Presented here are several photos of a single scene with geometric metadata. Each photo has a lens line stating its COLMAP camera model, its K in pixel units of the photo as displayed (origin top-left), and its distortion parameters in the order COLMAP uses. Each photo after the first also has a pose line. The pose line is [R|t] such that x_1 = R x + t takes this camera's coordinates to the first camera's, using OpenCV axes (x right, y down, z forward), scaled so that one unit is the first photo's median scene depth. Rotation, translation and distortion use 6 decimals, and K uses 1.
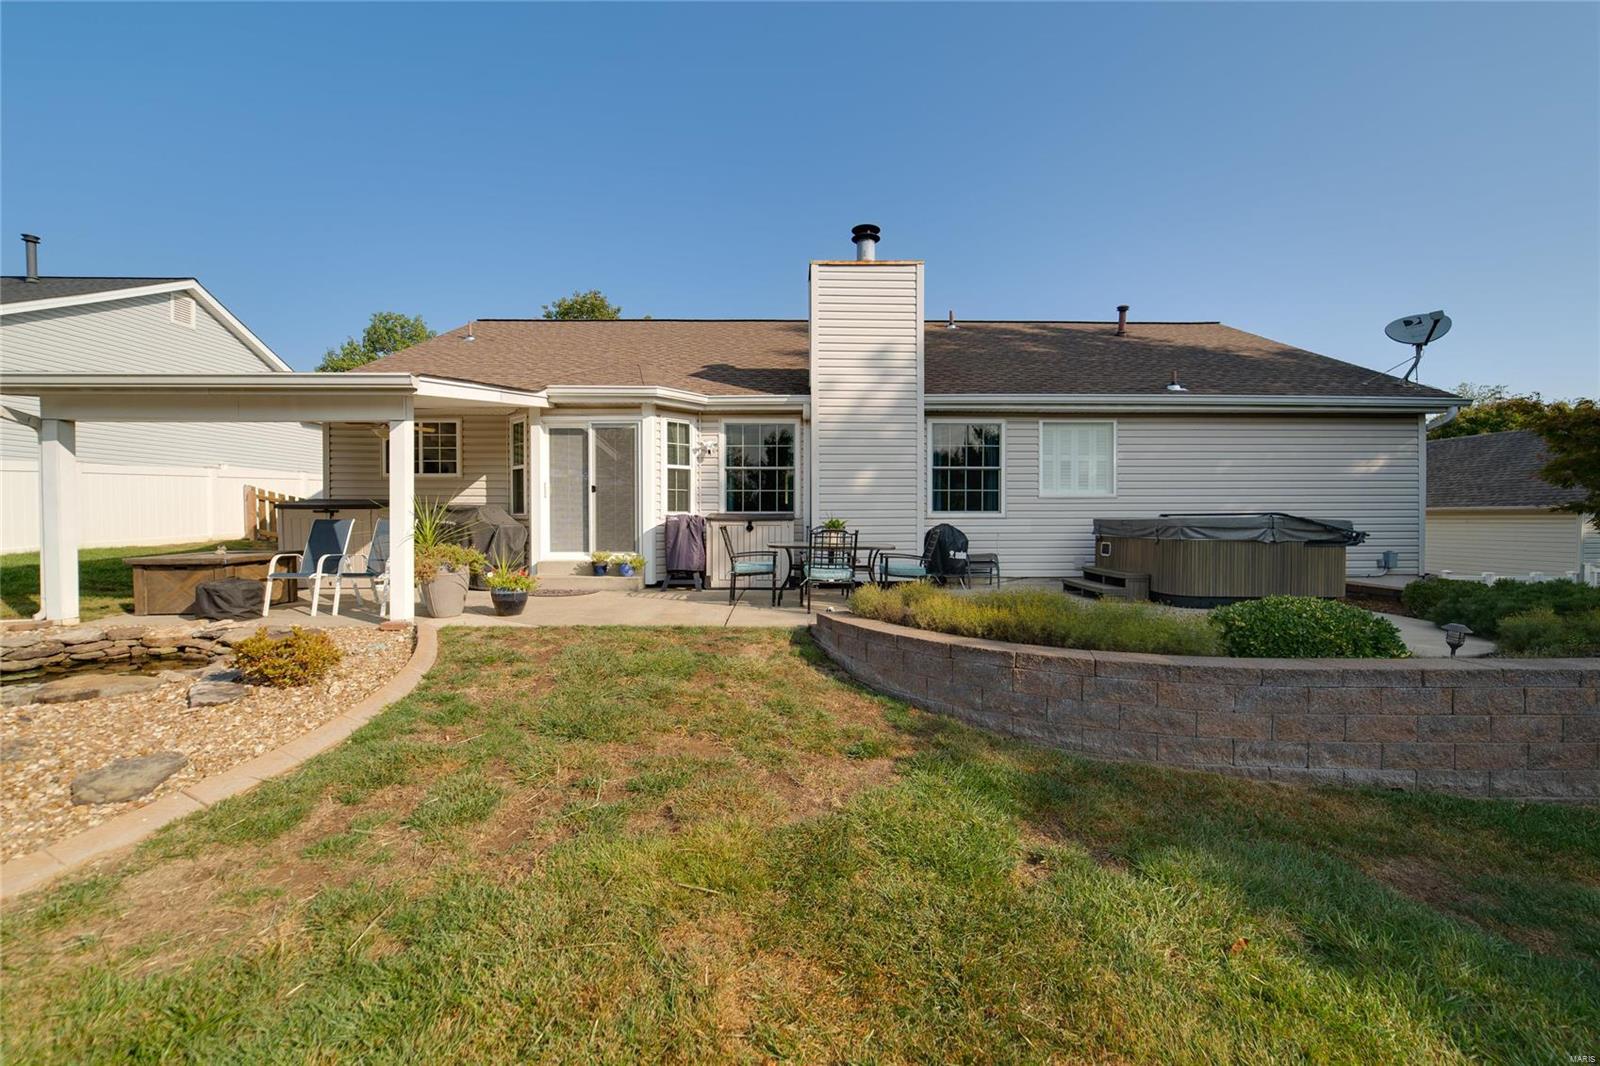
lens RADIAL K [[627.3, 0, 816.4], [0, 627.3, 531.2], [0, 0, 1]] dist [-0.009853, 0.002610]
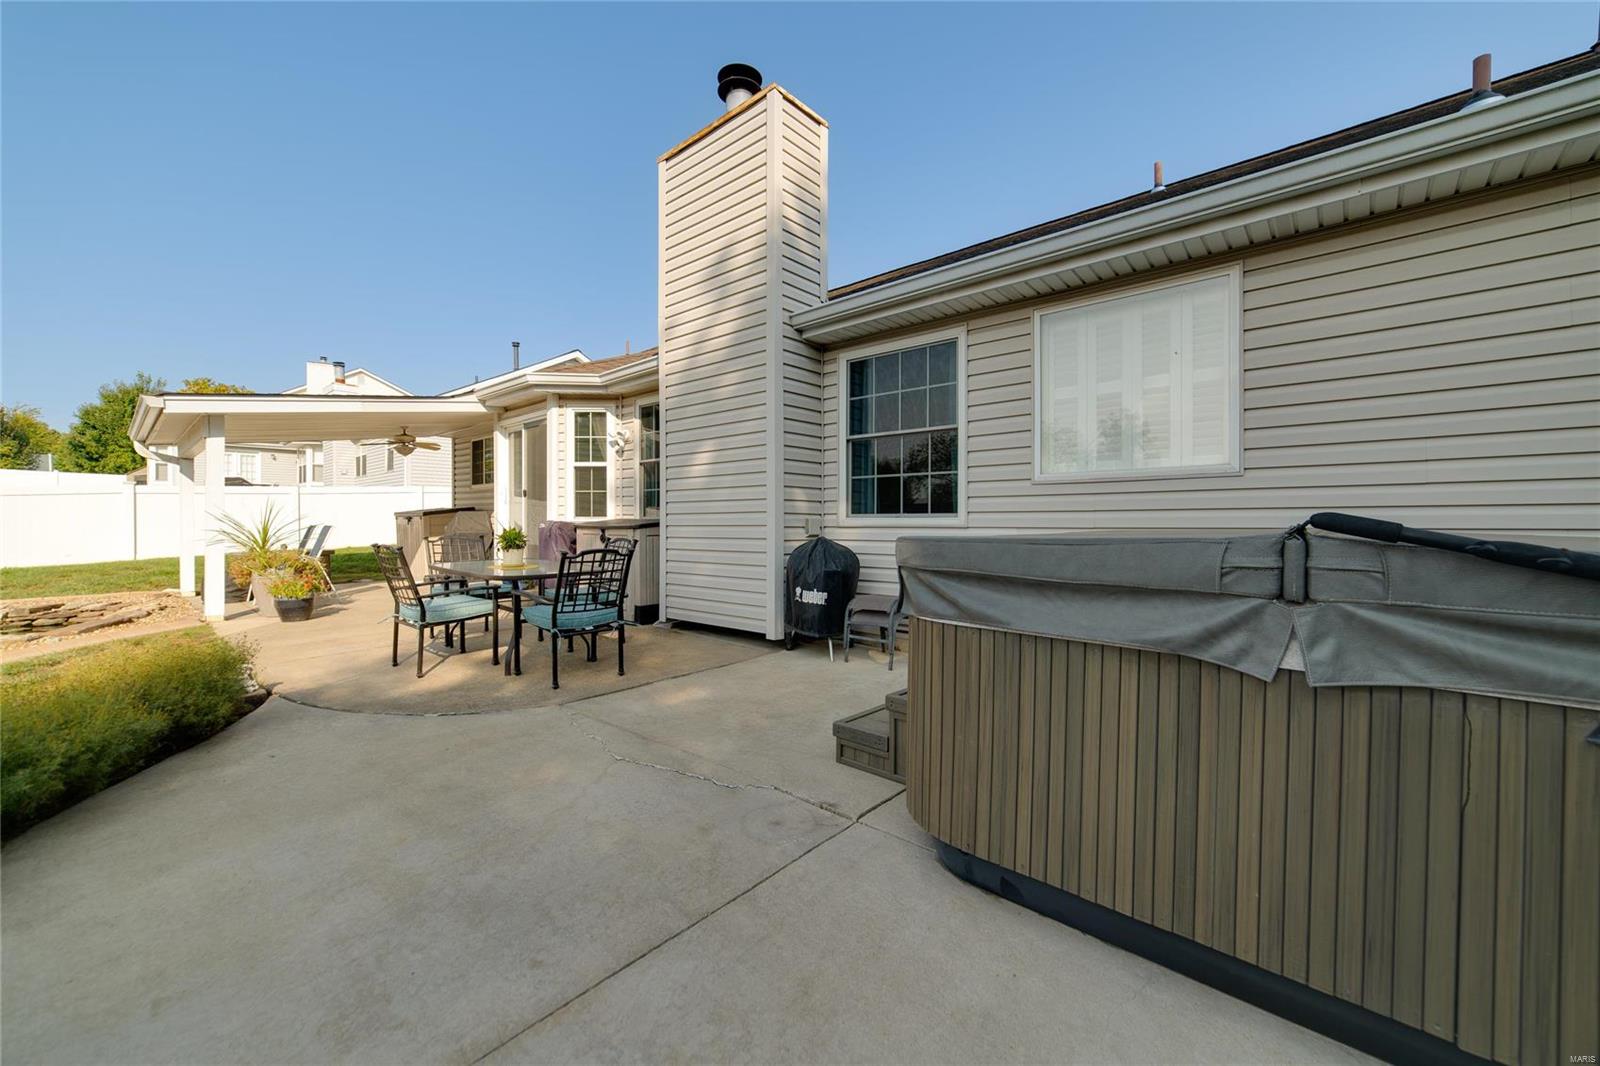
lens RADIAL K [[627.3, 0, 814.1], [0, 627.3, 515.4], [0, 0, 1]] dist [-0.009853, 0.002610]
pose [[0.739410, -0.006387, -0.673225, 0.558983], [-0.013382, 0.999618, -0.024181, -0.017370], [0.673123, 0.026888, 0.739042, 0.577261]]
